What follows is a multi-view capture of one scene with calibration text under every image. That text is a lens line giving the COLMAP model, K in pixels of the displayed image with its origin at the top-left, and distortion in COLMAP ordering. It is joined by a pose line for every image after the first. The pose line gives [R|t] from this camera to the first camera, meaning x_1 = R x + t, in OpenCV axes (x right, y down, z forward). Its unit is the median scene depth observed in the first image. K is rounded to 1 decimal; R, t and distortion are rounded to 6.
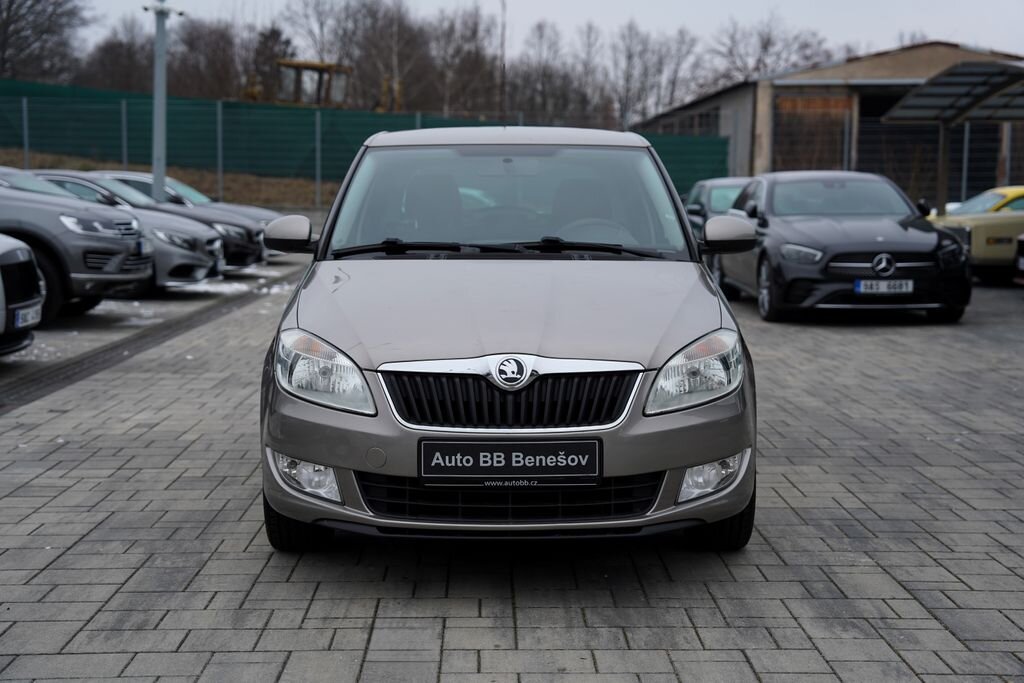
lens RADIAL K [[1496.2, 0, 511.2], [0, 1496.2, 343.9], [0, 0, 1]] dist [0.190580, 0.000000]
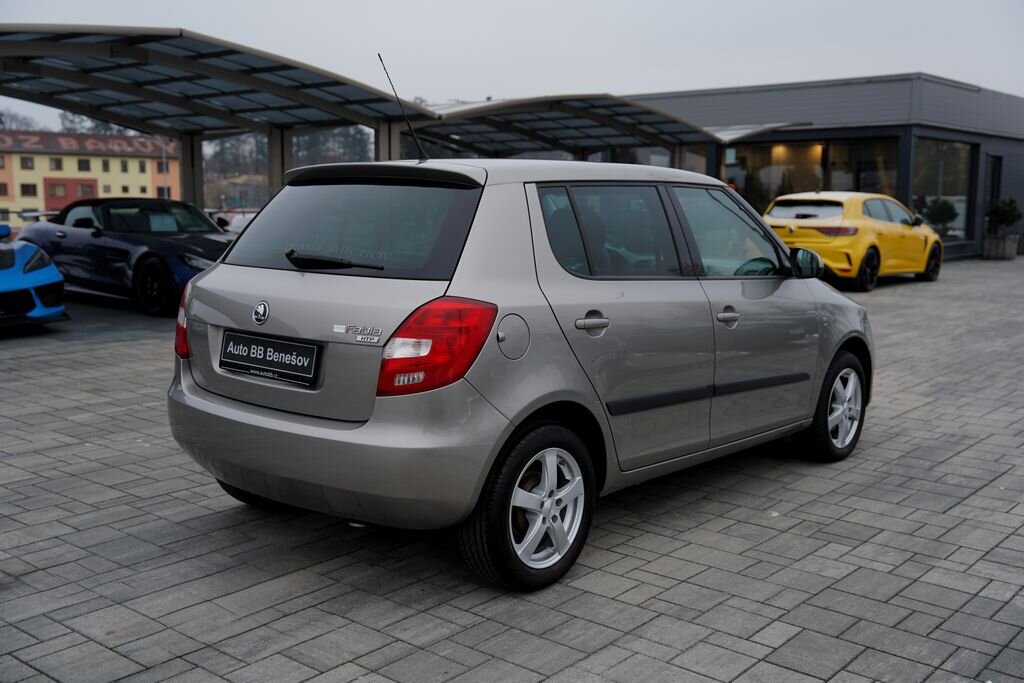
lens RADIAL K [[1050.3, 0, 506.4], [0, 1050.3, 339.3], [0, 0, 1]] dist [0.052100, 0.000000]
pose [[-0.752452, -0.099953, 0.651019, -0.646195], [0.055495, 0.975283, 0.213879, -0.254480], [-0.656305, 0.197061, -0.728307, 2.198287]]
